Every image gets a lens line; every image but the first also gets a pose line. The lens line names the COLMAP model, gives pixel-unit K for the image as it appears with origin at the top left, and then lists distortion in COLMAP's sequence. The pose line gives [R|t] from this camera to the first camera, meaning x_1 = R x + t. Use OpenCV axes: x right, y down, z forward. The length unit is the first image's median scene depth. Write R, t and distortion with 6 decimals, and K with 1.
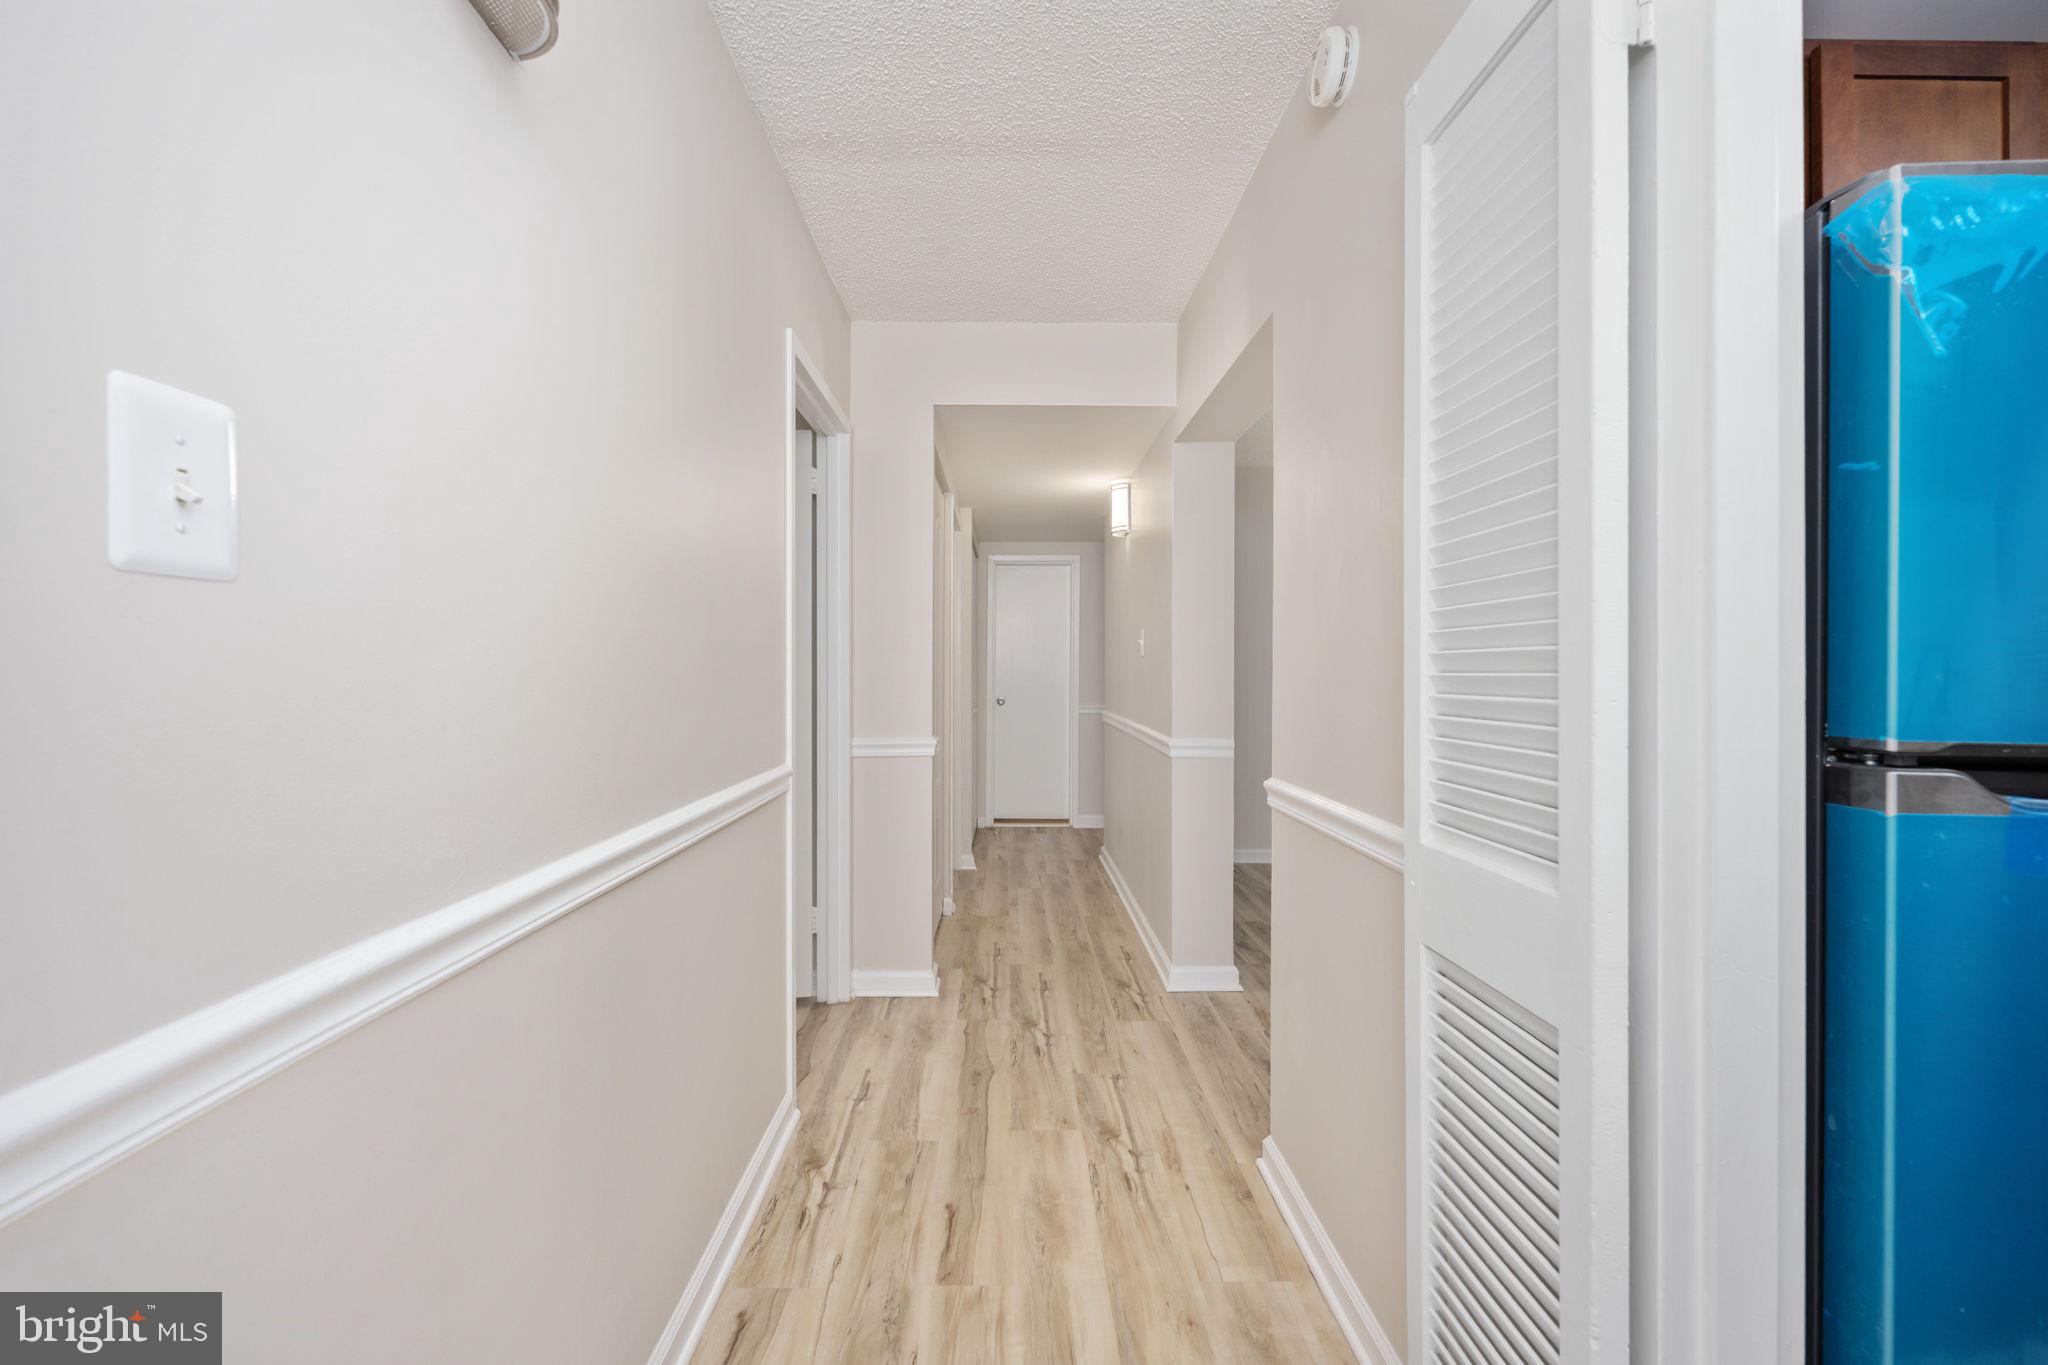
lens RADIAL K [[854.8, 0, 1024.0], [0, 854.8, 682.5], [0, 0, 1]] dist [-0.000461, -0.000158]
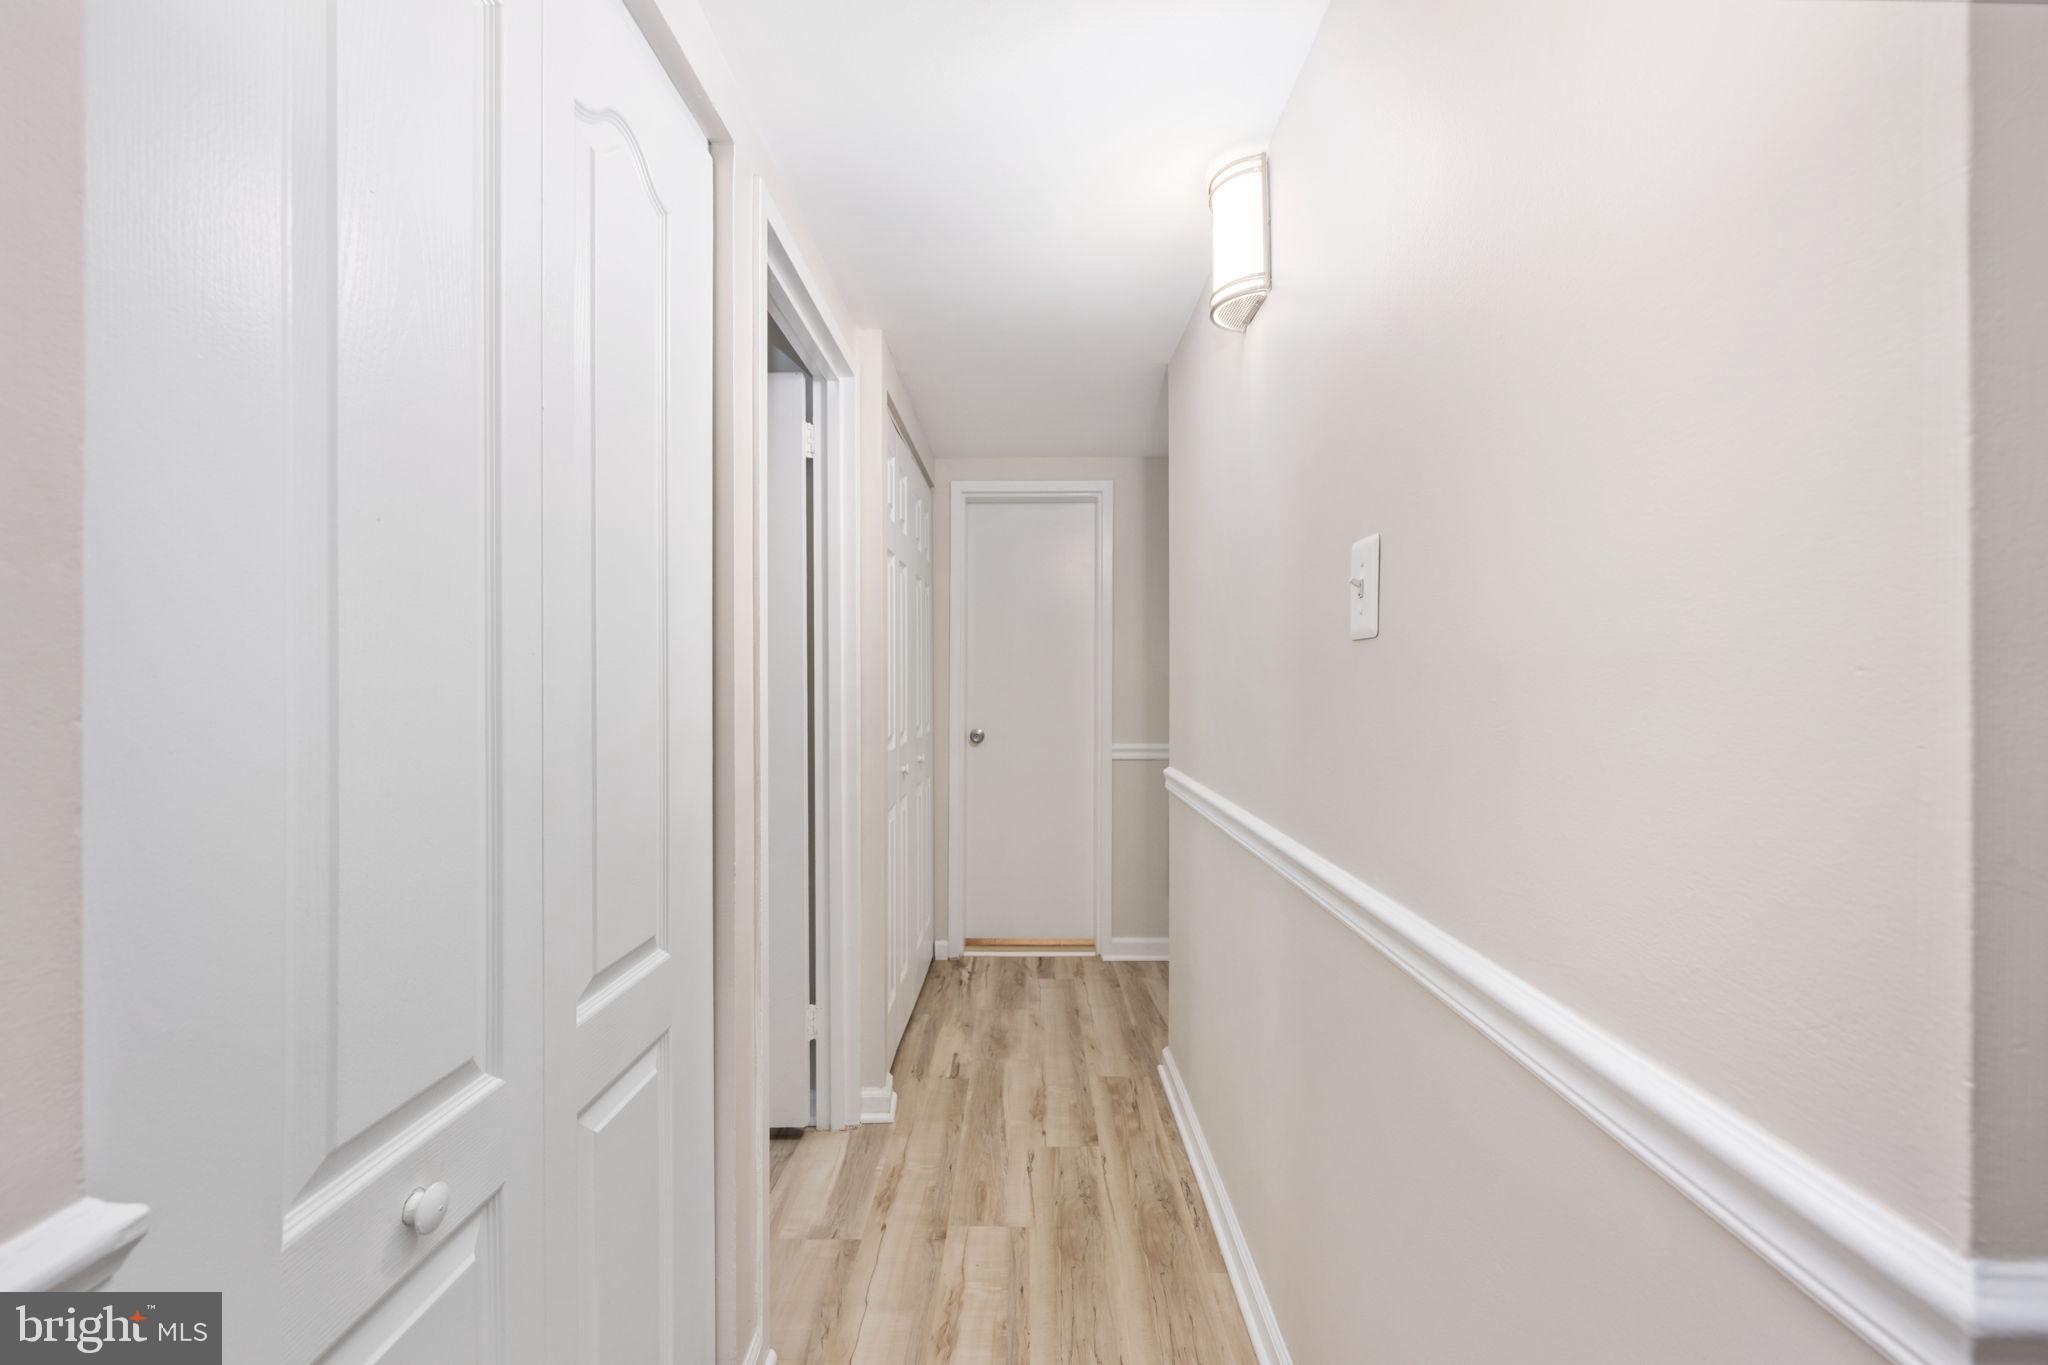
lens RADIAL K [[854.8, 0, 1024.0], [0, 854.8, 682.5], [0, 0, 1]] dist [-0.000461, -0.000158]
pose [[0.999595, -0.005410, -0.027956, 0.021921], [0.005196, 0.999957, -0.007718, -0.010674], [0.027997, 0.007569, 0.999579, 0.427310]]
